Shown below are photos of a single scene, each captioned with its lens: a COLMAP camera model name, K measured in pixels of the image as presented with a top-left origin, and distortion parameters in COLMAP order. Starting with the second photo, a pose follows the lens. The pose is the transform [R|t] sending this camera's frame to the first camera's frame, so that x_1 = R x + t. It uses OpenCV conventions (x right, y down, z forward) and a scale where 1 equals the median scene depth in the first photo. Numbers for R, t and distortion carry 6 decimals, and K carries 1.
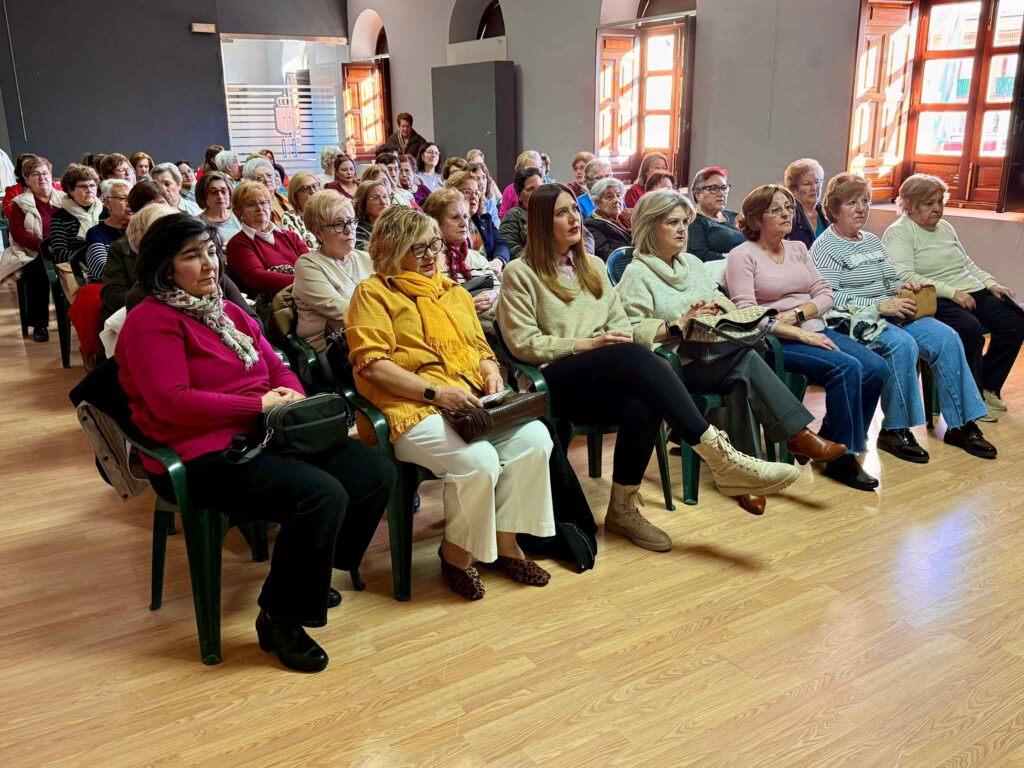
lens RADIAL K [[918.0, 0, 512.0], [0, 918.0, 384.0], [0, 0, 1]] dist [0.045118, -0.002239]
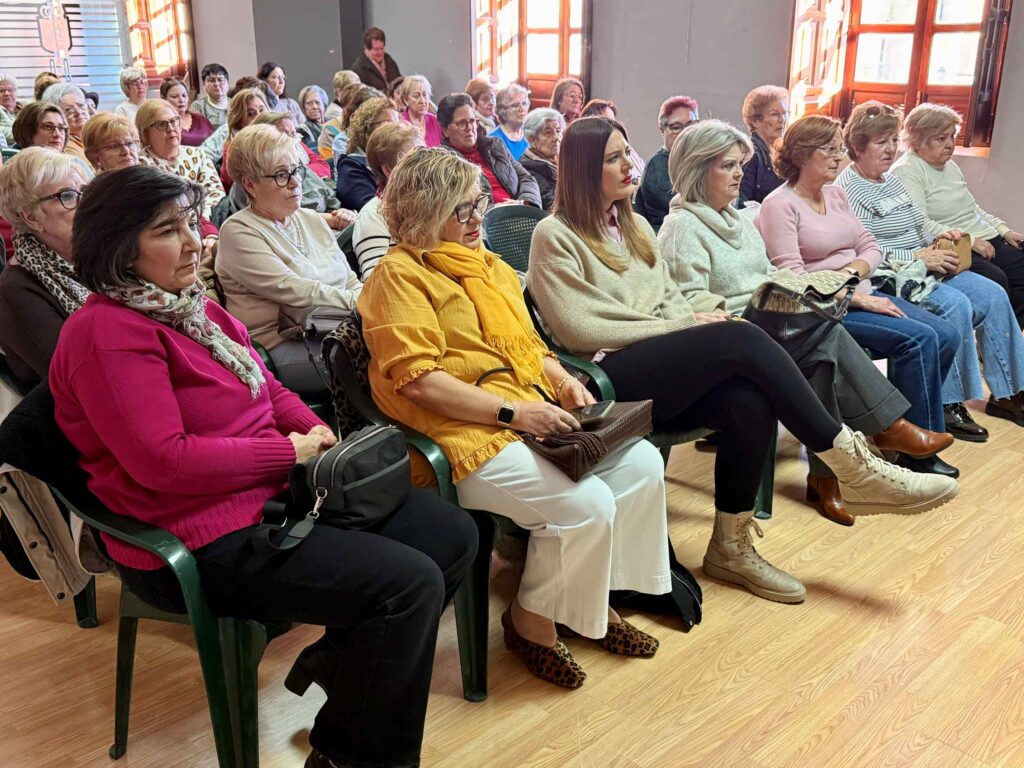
lens RADIAL K [[1010.0, 0, 512.0], [0, 1010.0, 384.0], [0, 0, 1]] dist [0.101581, -0.197704]
pose [[0.978232, -0.055981, 0.199819, -0.225895], [0.047035, 0.997679, 0.049240, -0.048136], [-0.202112, -0.038770, 0.978595, 0.210273]]
